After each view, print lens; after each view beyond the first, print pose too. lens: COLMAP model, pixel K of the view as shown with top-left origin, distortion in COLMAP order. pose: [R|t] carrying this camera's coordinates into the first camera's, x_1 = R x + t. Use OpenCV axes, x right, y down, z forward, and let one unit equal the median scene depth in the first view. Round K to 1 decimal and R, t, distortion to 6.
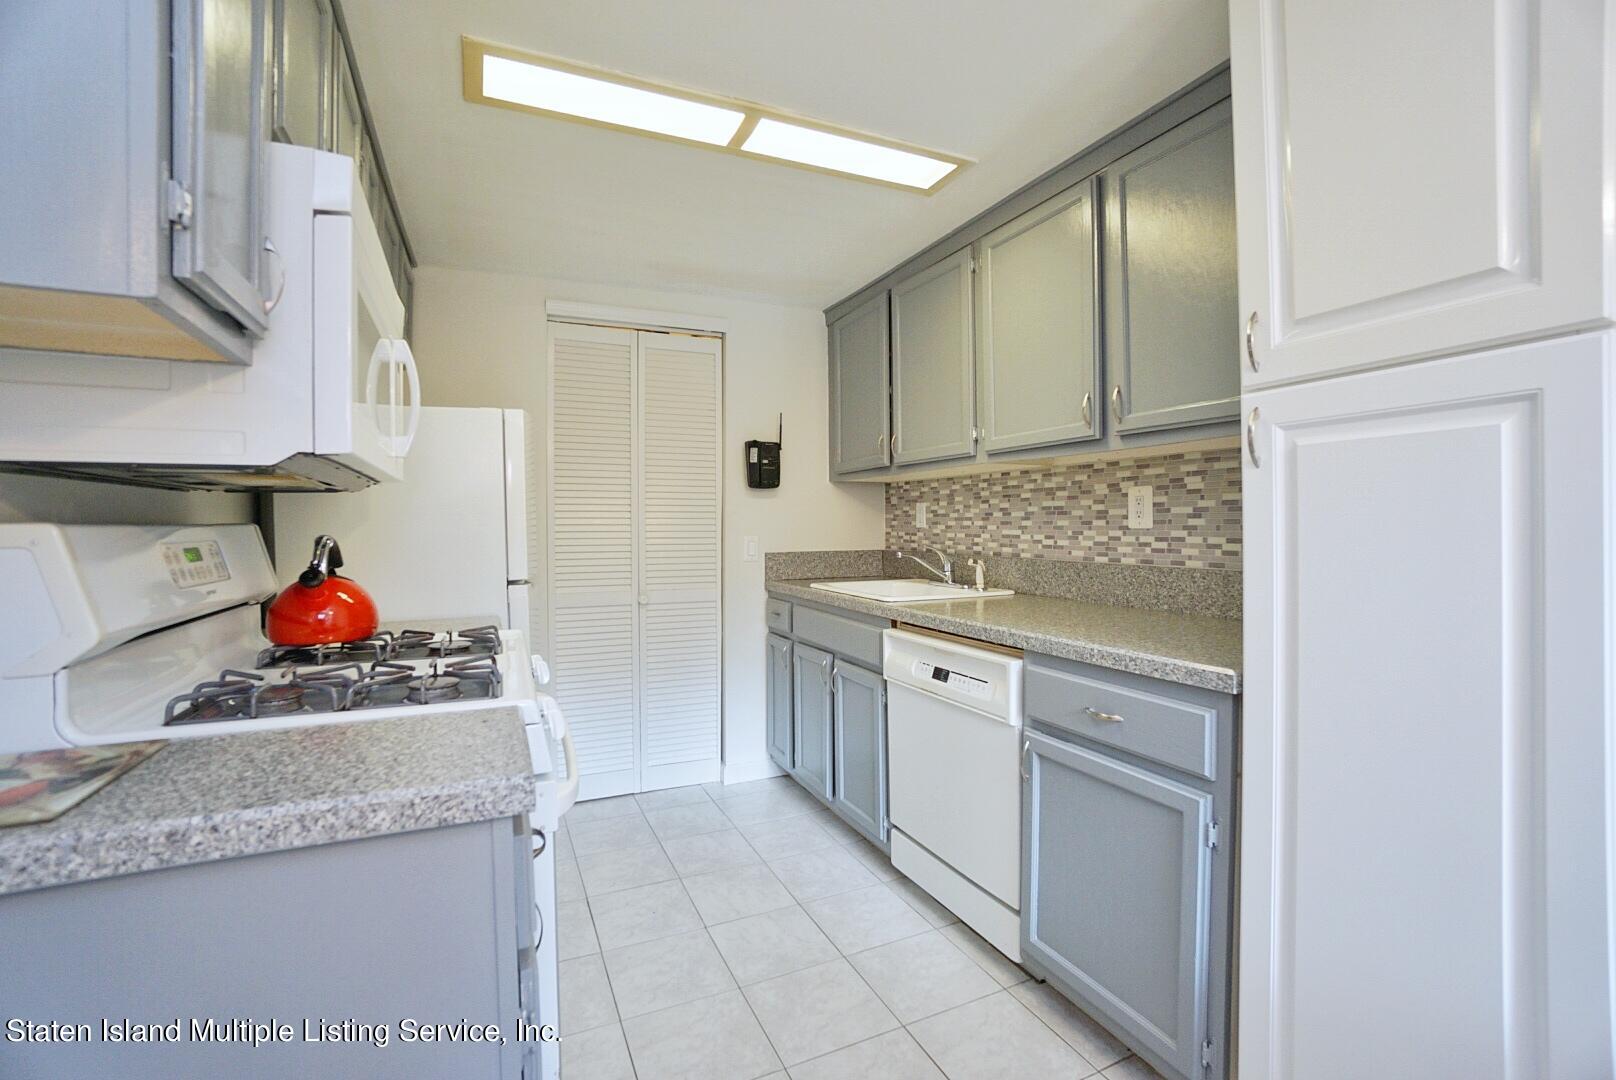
lens RADIAL K [[711.5, 0, 796.1], [0, 711.5, 531.7], [0, 0, 1]] dist [-0.065350, 0.022436]
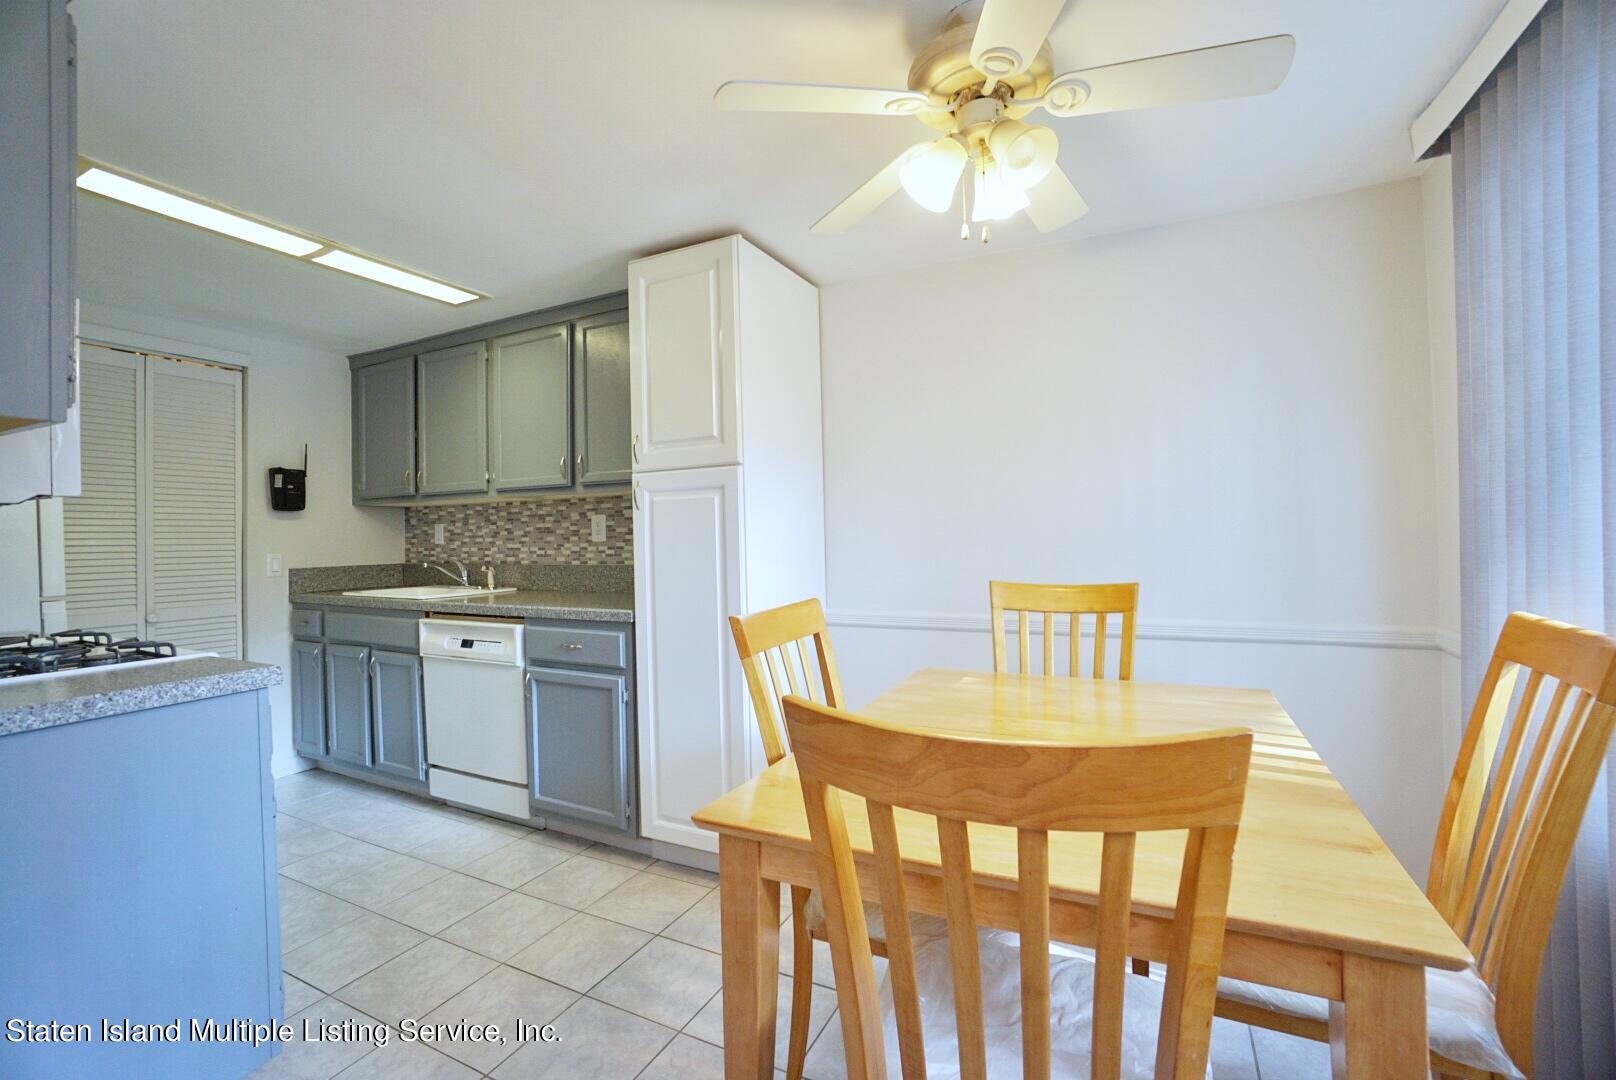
lens RADIAL K [[711.5, 0, 796.1], [0, 711.5, 531.7], [0, 0, 1]] dist [-0.065350, 0.022436]
pose [[0.776991, -0.003768, 0.629501, -0.151678], [0.019377, 0.999651, -0.017933, 0.009387], [-0.629214, 0.026132, 0.776793, -0.472202]]
